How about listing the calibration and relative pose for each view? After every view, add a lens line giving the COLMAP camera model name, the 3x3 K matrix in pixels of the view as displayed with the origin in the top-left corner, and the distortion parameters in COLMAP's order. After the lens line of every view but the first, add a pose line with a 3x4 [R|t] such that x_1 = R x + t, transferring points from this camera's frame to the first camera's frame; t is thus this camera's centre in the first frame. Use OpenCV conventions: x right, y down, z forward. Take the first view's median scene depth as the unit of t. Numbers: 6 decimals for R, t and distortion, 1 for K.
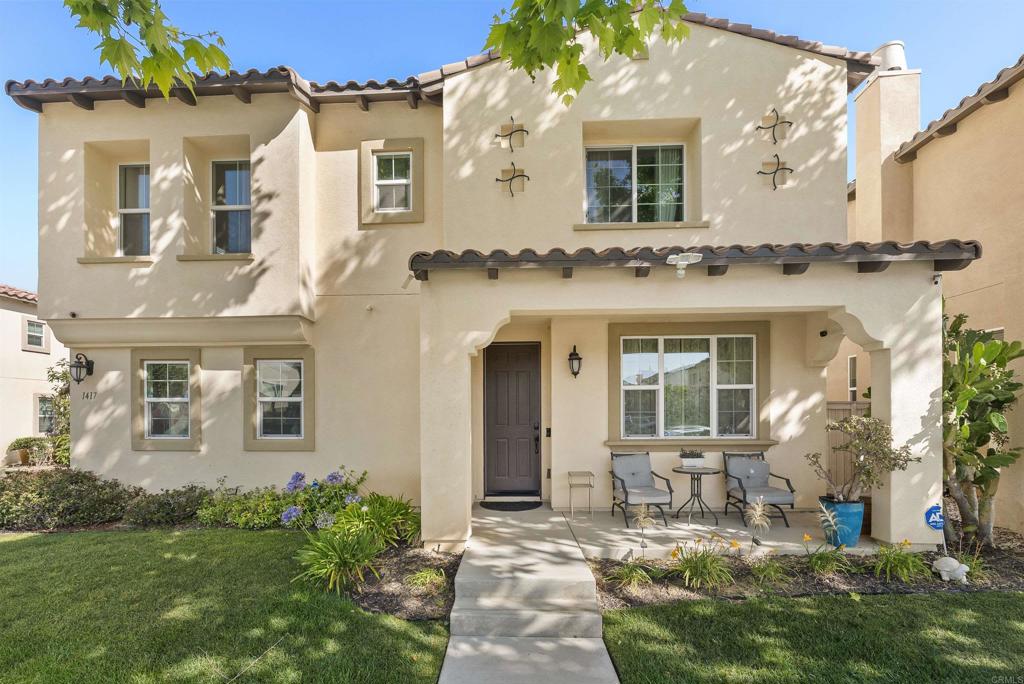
lens RADIAL K [[468.2, 0, 513.8], [0, 468.2, 419.6], [0, 0, 1]] dist [-0.001846, 0.000721]
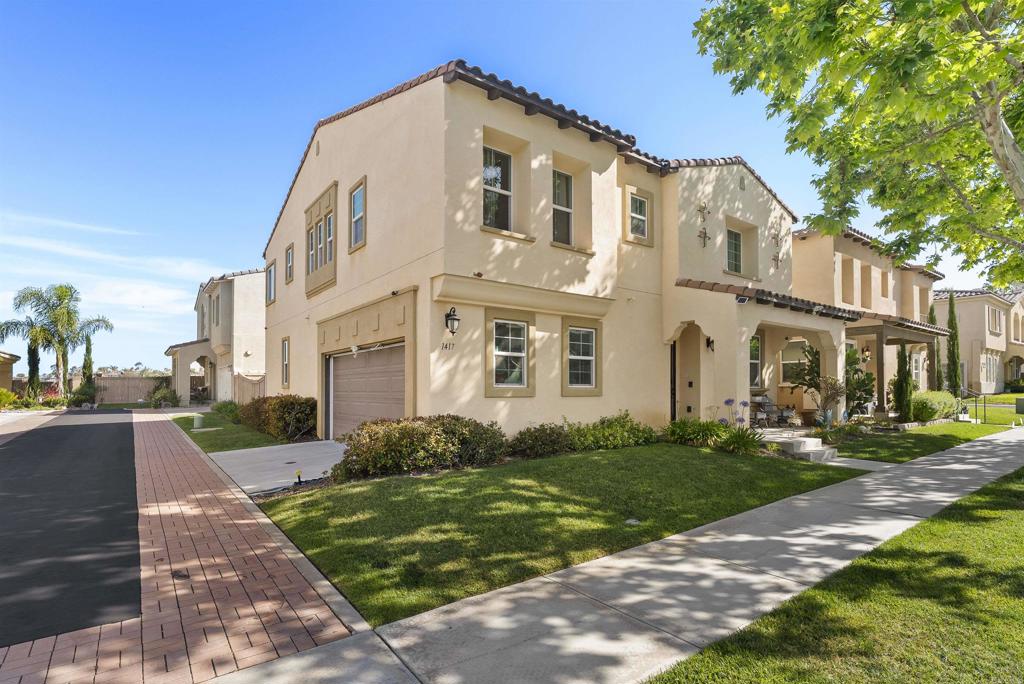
lens RADIAL K [[497.8, 0, 512.0], [0, 497.8, 369.1], [0, 0, 1]] dist [-0.001244, -0.000005]
pose [[0.770692, 0.026554, 0.636655, -1.575389], [-0.003623, 0.999298, -0.037294, 0.044648], [-0.637198, 0.026436, 0.770247, 0.036693]]
